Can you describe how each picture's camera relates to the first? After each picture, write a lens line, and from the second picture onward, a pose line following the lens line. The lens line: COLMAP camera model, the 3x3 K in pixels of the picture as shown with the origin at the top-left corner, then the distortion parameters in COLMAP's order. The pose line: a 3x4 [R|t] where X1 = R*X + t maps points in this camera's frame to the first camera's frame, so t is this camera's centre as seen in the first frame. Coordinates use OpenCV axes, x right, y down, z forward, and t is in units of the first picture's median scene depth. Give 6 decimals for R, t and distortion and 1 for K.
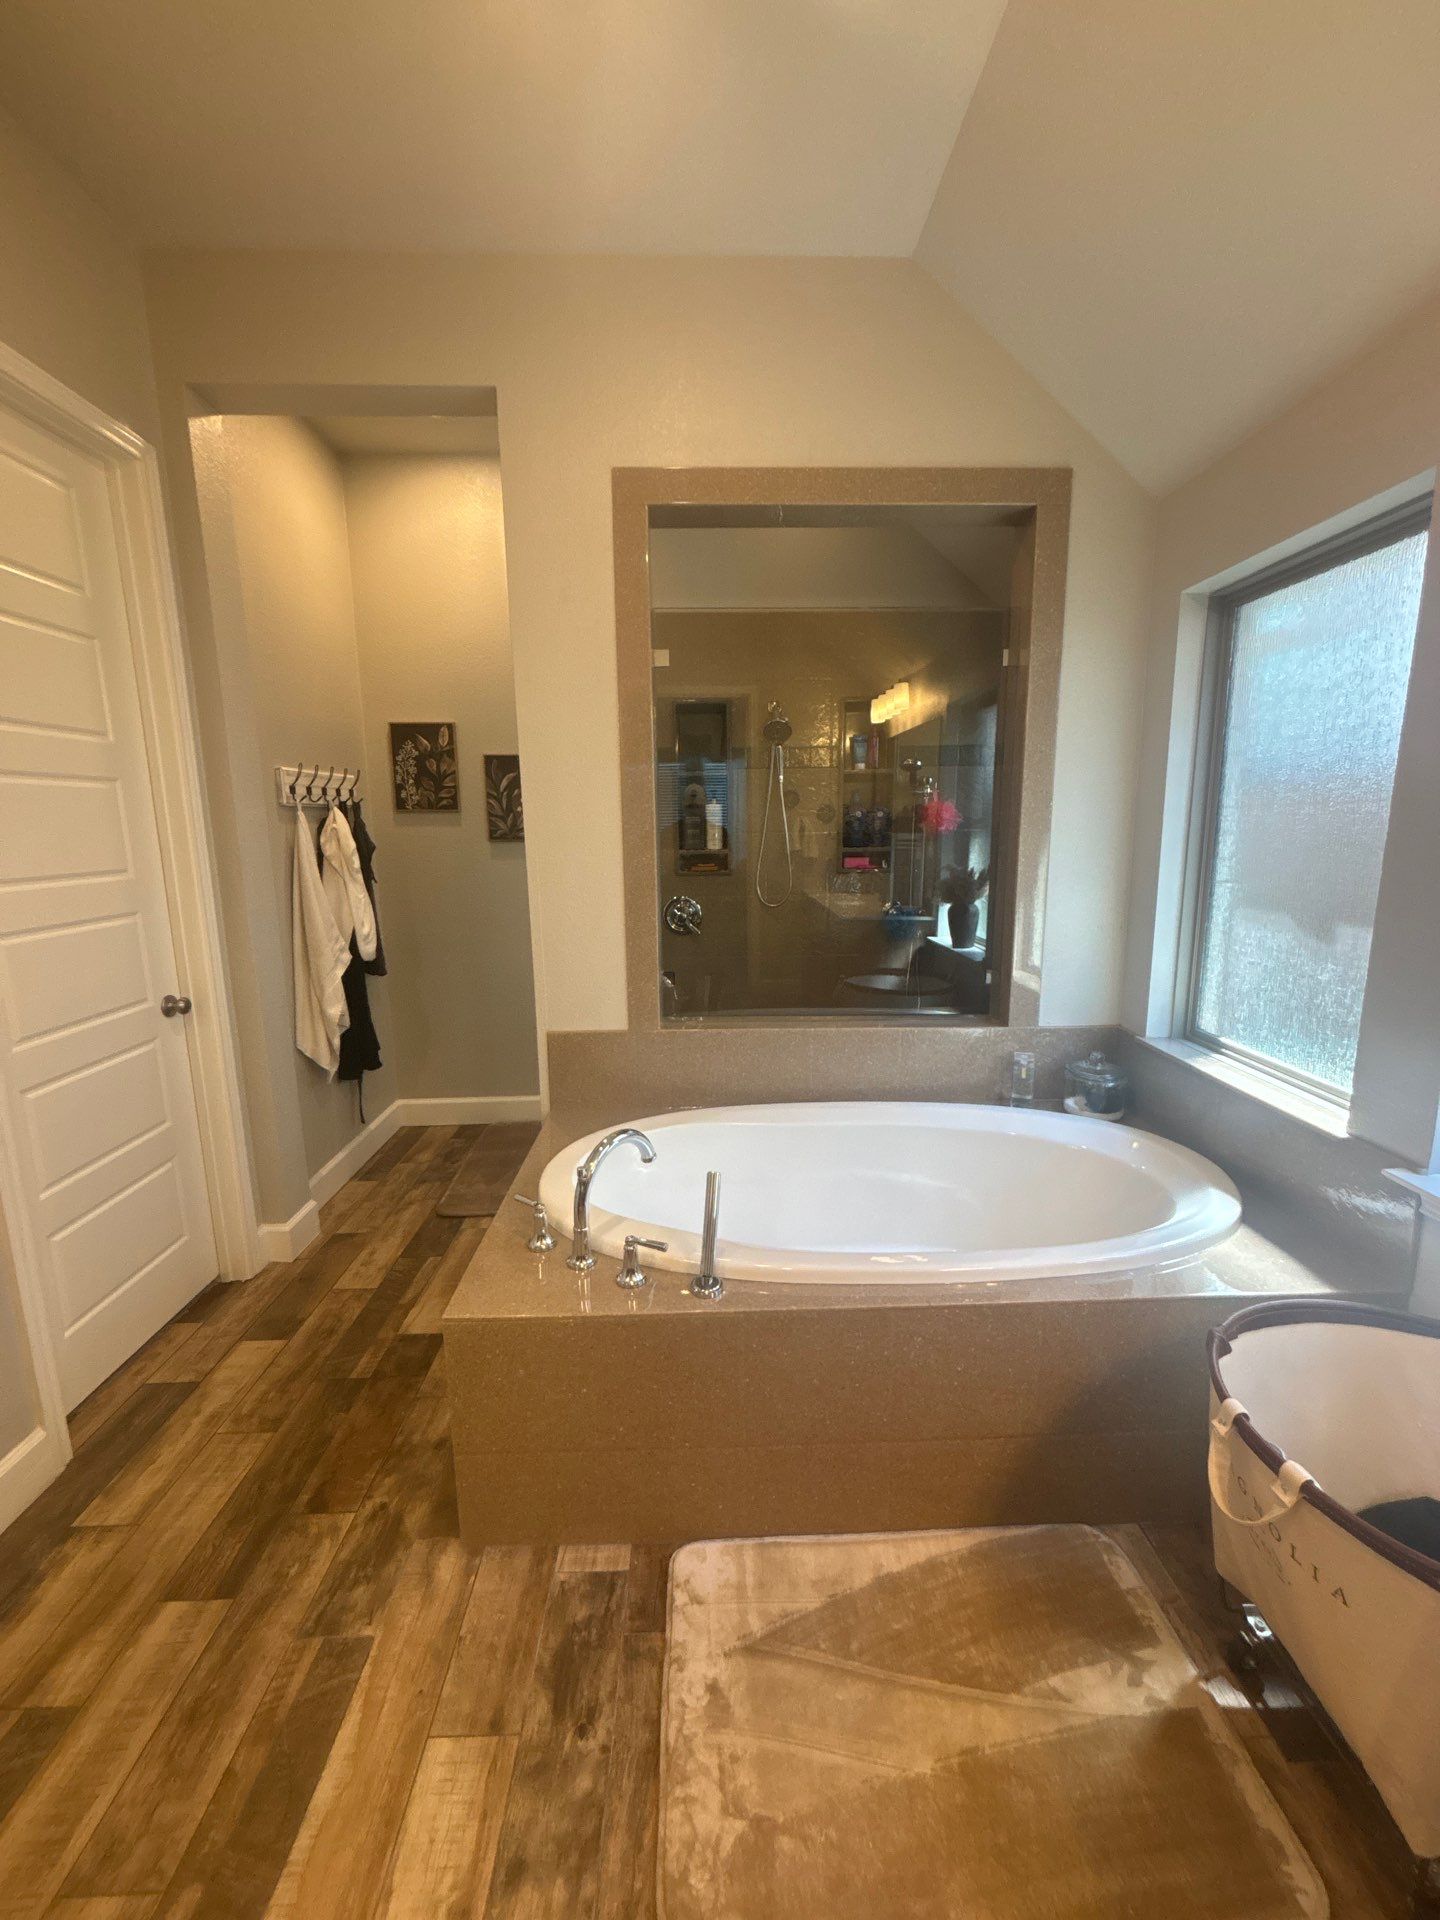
lens RADIAL K [[767.8, 0, 722.2], [0, 767.8, 960.5], [0, 0, 1]] dist [-0.007593, 0.001212]
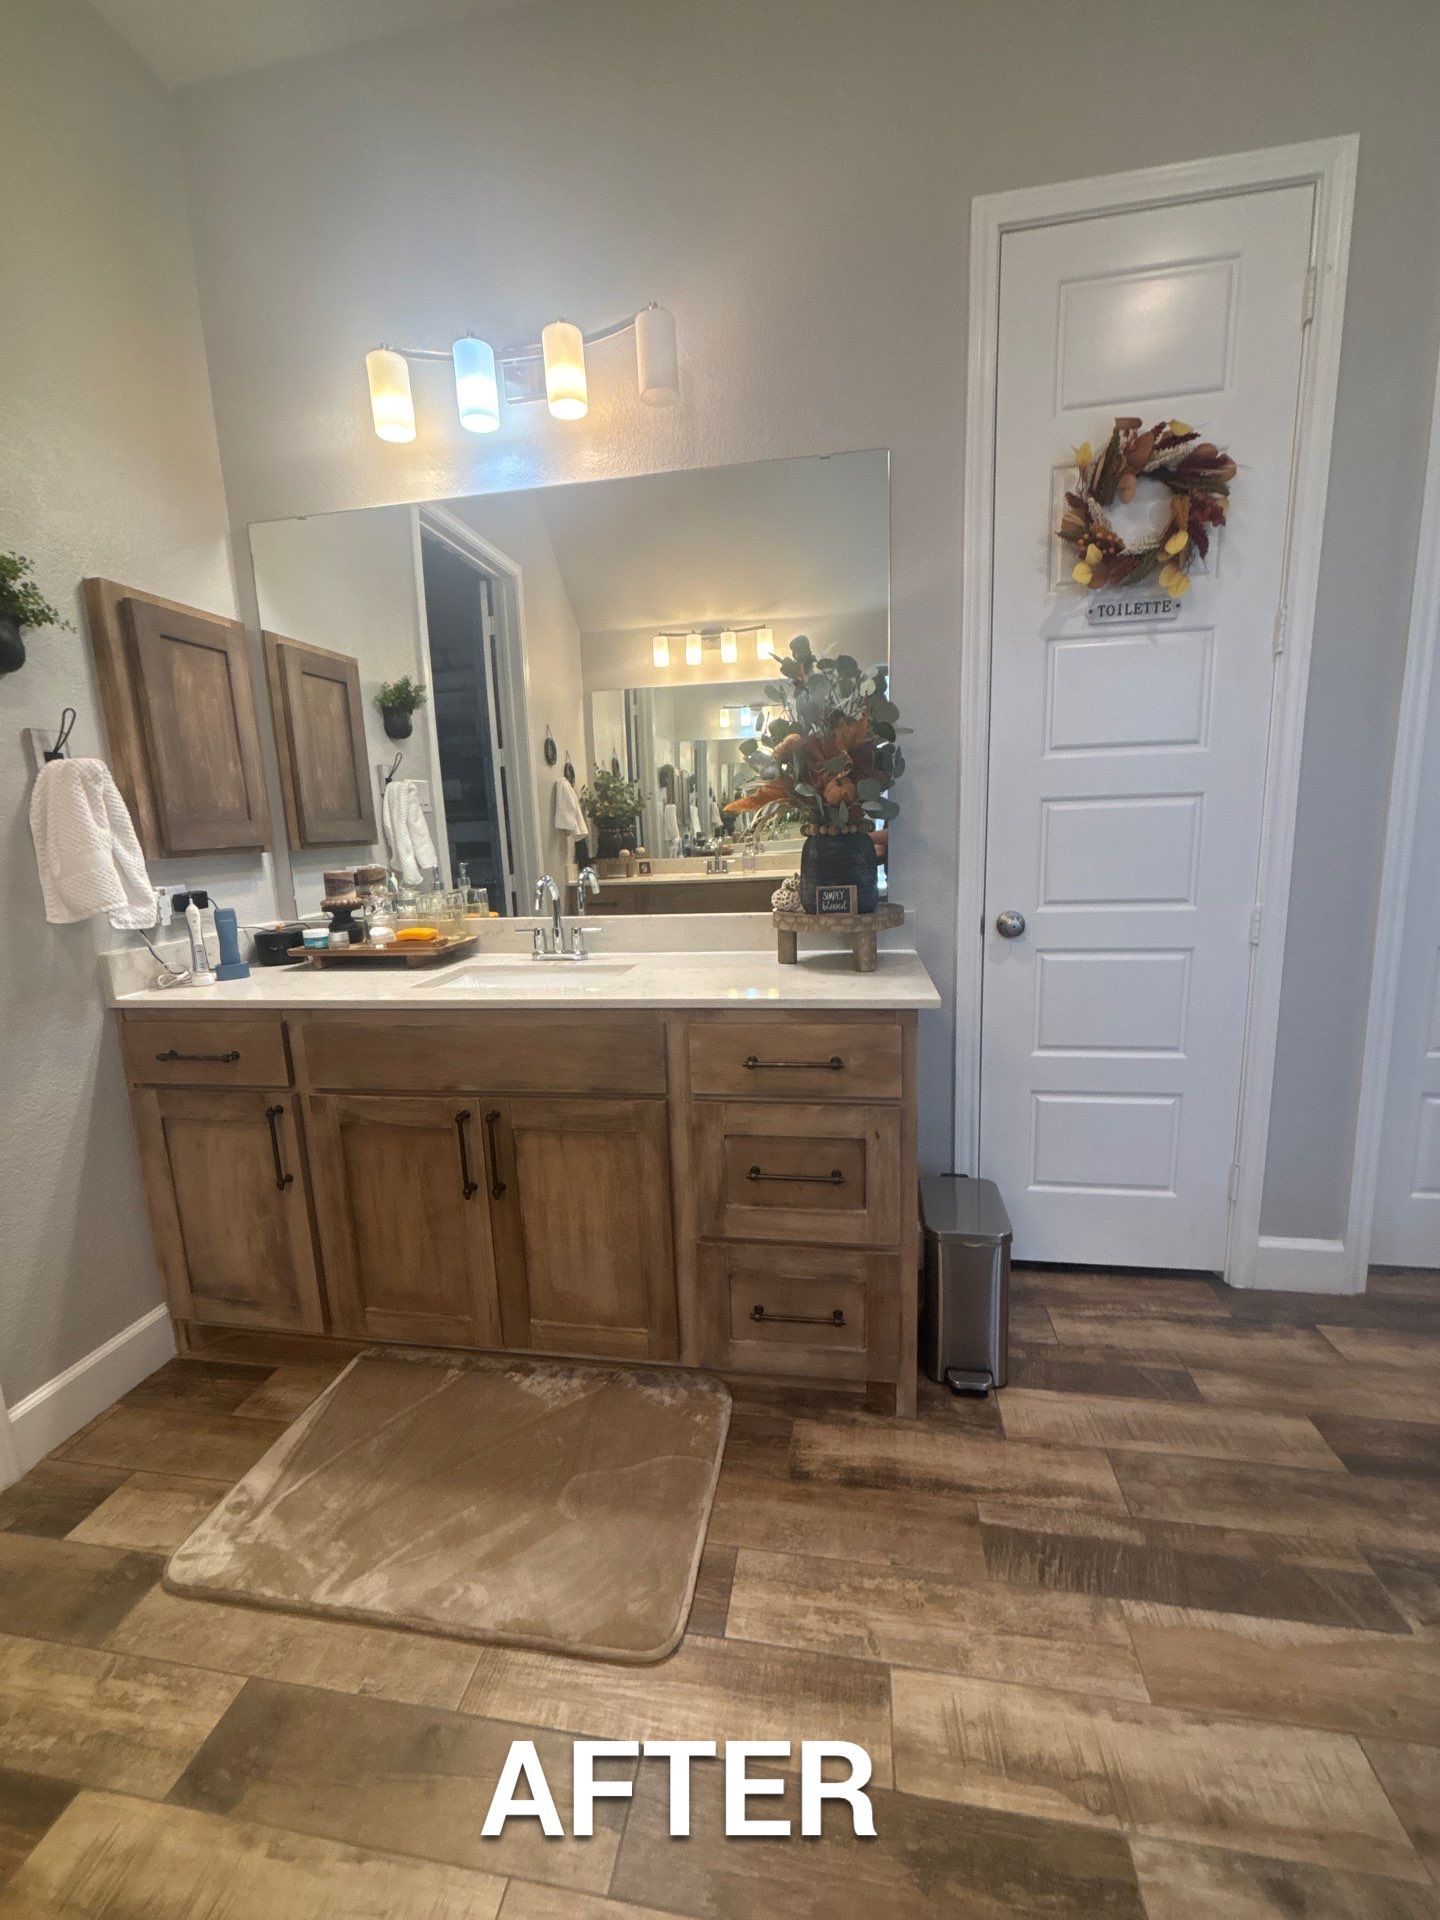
lens RADIAL K [[767.8, 0, 725.5], [0, 767.8, 960.6], [0, 0, 1]] dist [-0.007593, 0.001212]
pose [[-0.195579, 0.190513, -0.962005, 0.212891], [-0.131870, 0.966931, 0.218299, 0.076414], [0.971781, 0.169554, -0.163989, 0.197309]]
